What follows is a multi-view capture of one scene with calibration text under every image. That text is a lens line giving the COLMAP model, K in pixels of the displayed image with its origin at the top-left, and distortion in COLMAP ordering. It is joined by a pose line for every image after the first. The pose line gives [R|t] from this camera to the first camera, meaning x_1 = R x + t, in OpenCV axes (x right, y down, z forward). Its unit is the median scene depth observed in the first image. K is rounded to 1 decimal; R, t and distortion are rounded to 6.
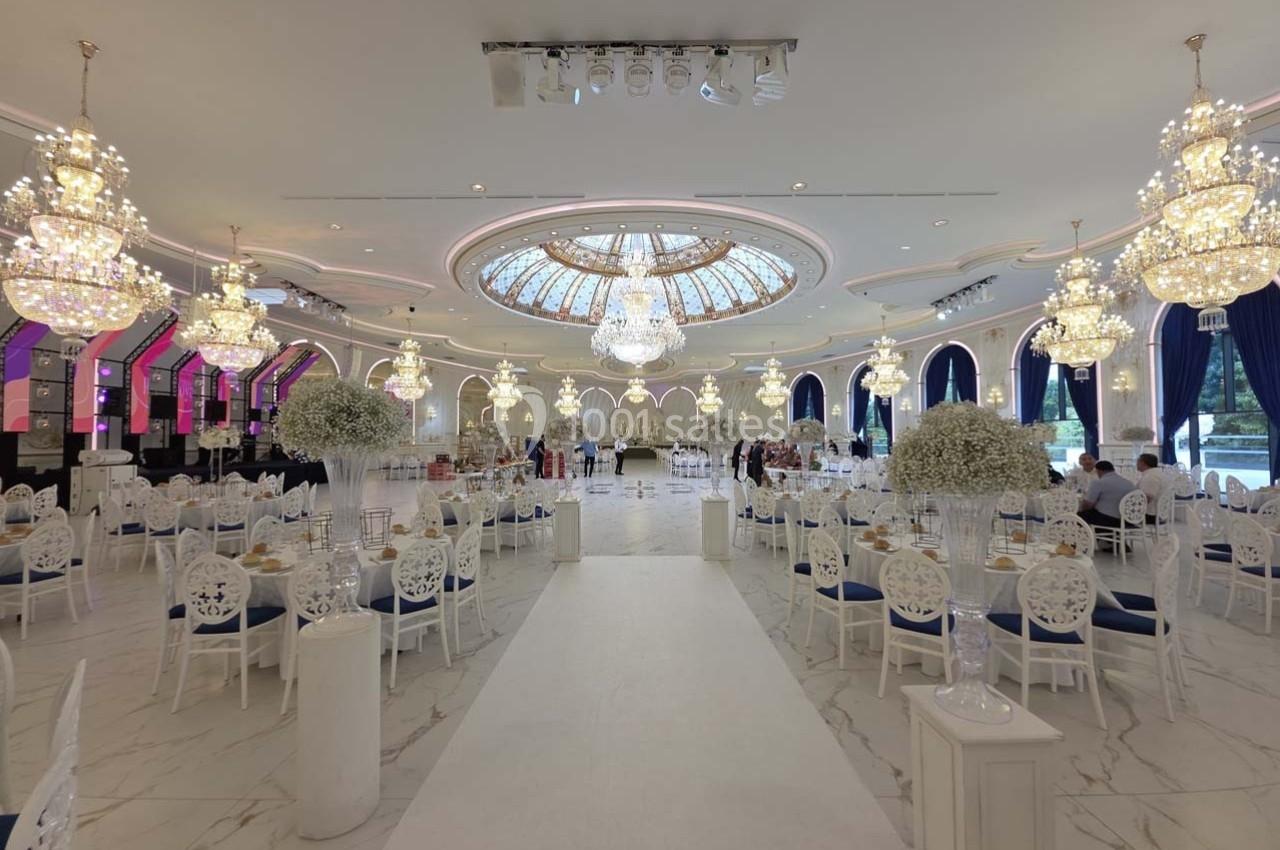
lens RADIAL K [[981.0, 0, 639.7], [0, 981.0, 426.6], [0, 0, 1]] dist [0.047035, -0.031797]
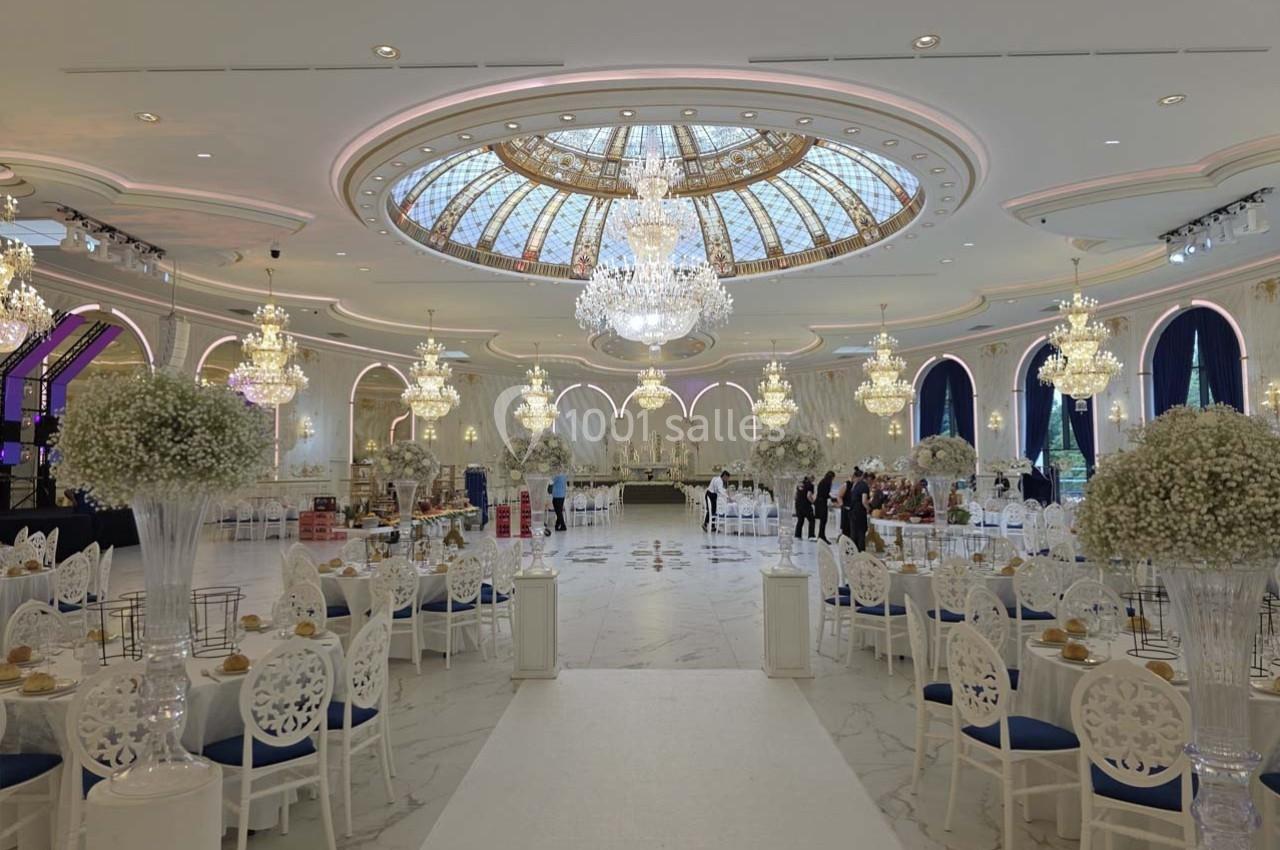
lens RADIAL K [[981.0, 0, 637.1], [0, 981.0, 429.4], [0, 0, 1]] dist [0.047035, -0.031797]
pose [[0.999671, -0.002553, -0.025506, 0.003086], [0.002044, 0.999799, -0.019960, -0.000272], [0.025552, 0.019902, 0.999475, 0.407786]]
